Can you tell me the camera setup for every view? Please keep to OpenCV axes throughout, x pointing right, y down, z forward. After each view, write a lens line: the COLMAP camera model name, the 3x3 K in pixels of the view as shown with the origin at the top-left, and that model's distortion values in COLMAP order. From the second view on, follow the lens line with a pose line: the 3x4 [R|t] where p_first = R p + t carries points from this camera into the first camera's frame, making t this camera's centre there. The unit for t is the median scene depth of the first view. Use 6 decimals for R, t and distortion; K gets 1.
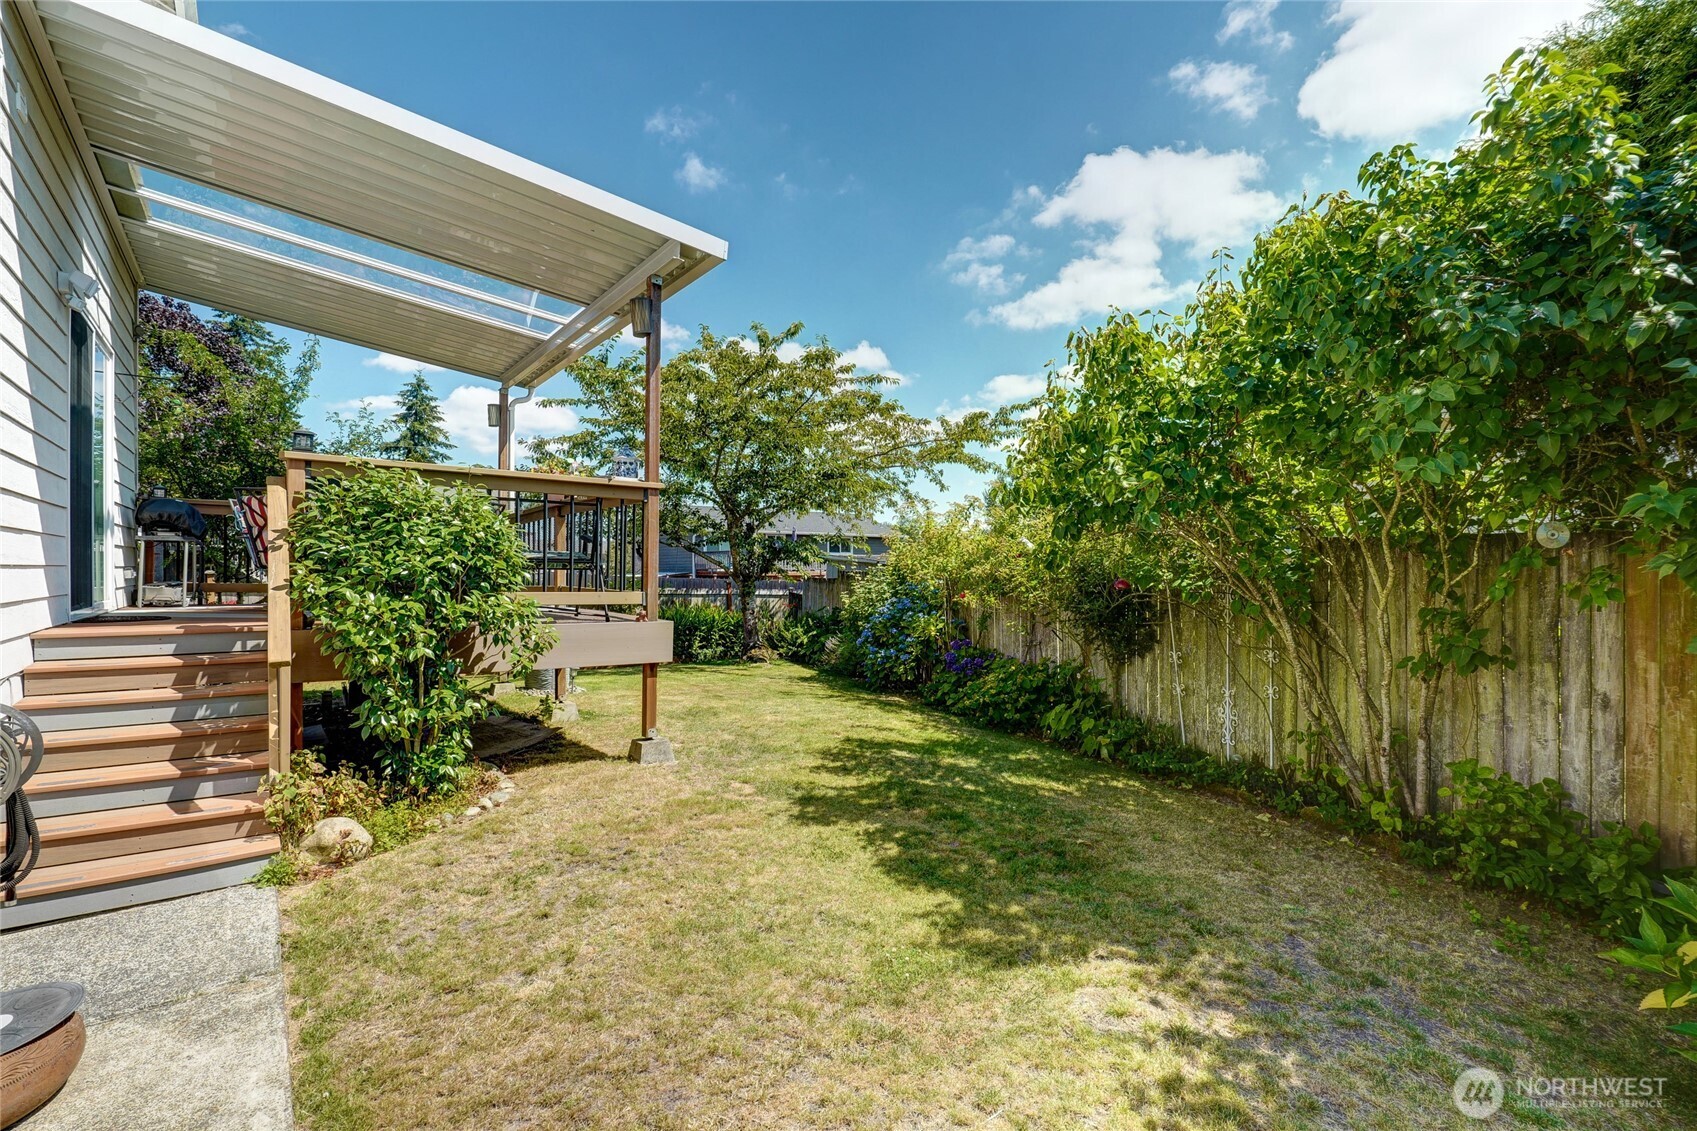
lens RADIAL K [[782.1, 0, 848.5], [0, 782.1, 565.5], [0, 0, 1]] dist [-0.035590, 0.008347]
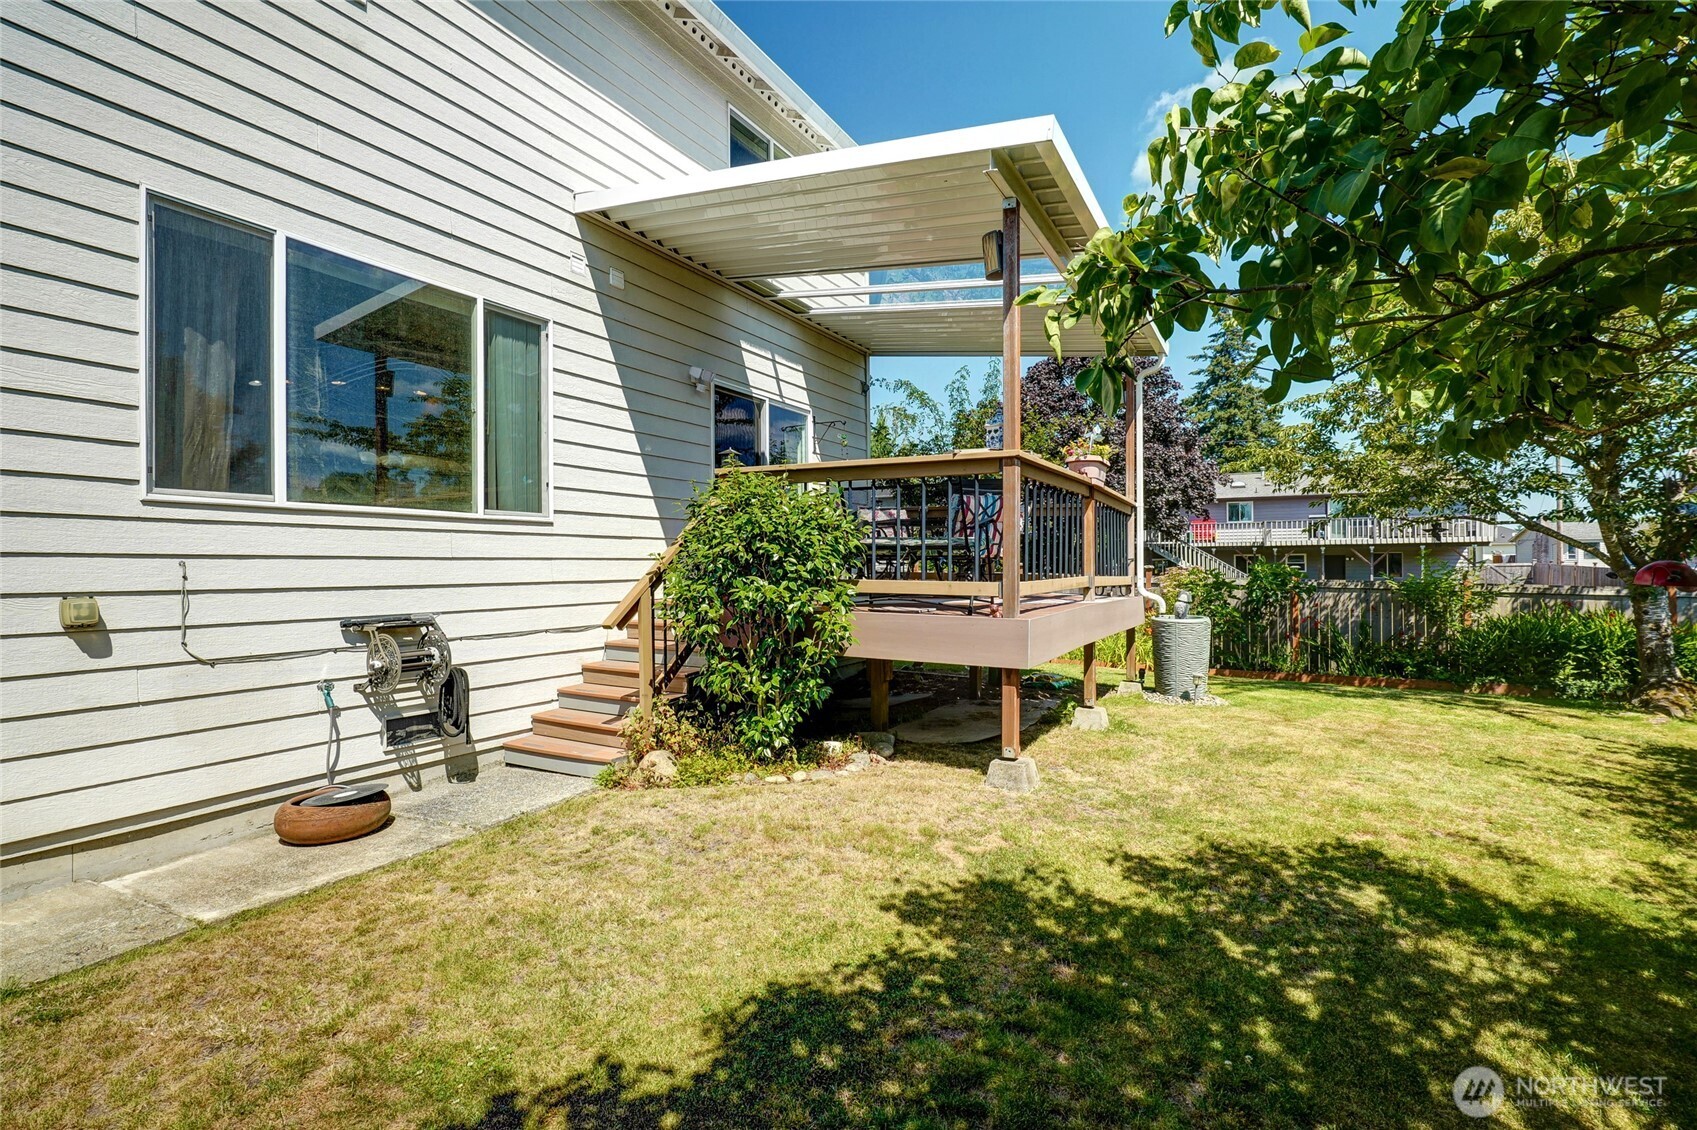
lens RADIAL K [[782.1, 0, 848.5], [0, 782.1, 565.0], [0, 0, 1]] dist [-0.035590, 0.008347]
pose [[0.411064, 0.000650, -0.911606, 0.499661], [0.006959, 0.999968, 0.003851, 0.012865], [0.911580, -0.007927, 0.411047, 0.580119]]
